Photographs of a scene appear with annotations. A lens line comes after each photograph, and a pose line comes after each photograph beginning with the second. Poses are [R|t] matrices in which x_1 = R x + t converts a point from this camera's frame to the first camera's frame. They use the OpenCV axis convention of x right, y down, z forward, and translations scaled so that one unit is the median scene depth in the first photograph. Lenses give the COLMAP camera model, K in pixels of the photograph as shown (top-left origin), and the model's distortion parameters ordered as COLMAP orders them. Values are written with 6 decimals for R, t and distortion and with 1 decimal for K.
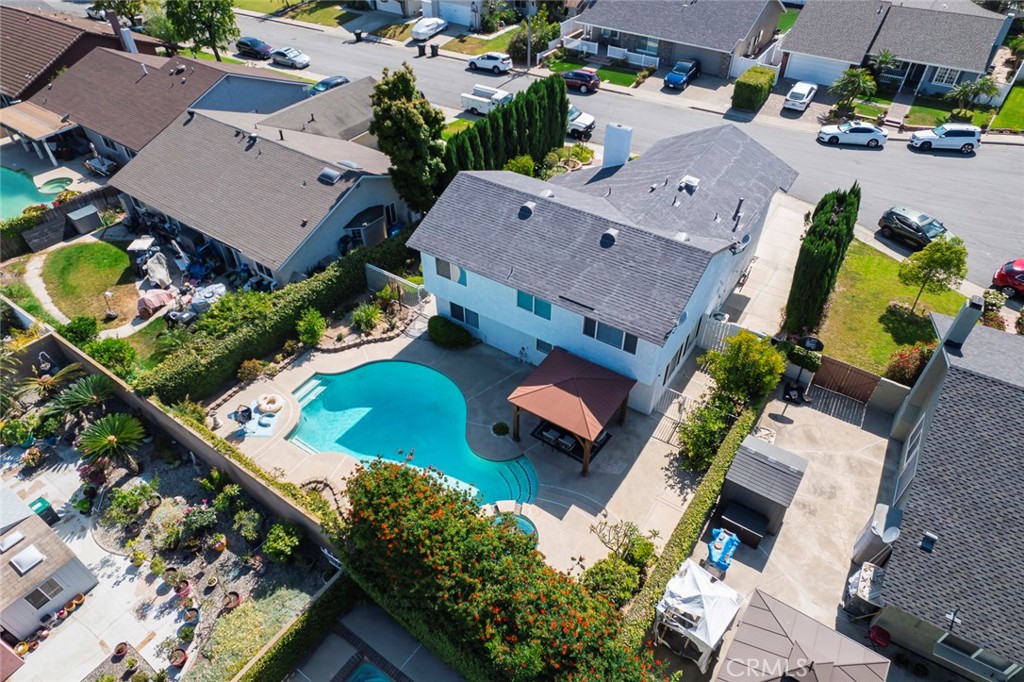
lens RADIAL K [[651.2, 0, 511.6], [0, 651.2, 346.8], [0, 0, 1]] dist [-0.061092, 0.055799]
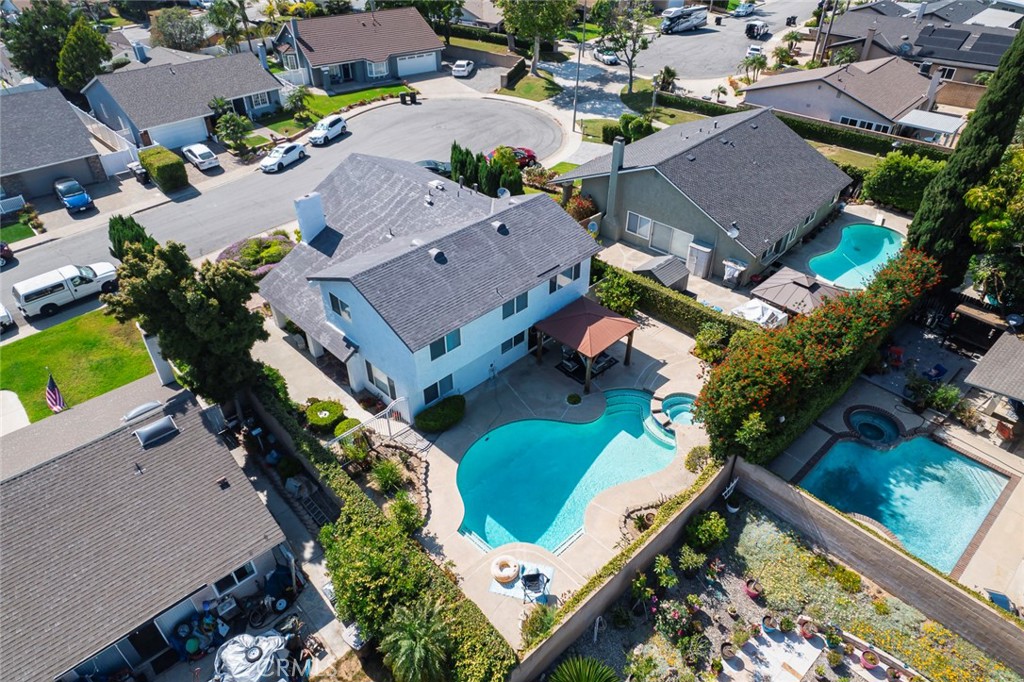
lens RADIAL K [[651.2, 0, 511.6], [0, 651.2, 346.8], [0, 0, 1]] dist [-0.061092, 0.055799]
pose [[0.208566, -0.593167, 0.777594, -0.790273], [0.659872, 0.672183, 0.335766, -0.355445], [-0.721851, 0.443083, 0.531609, 0.383002]]
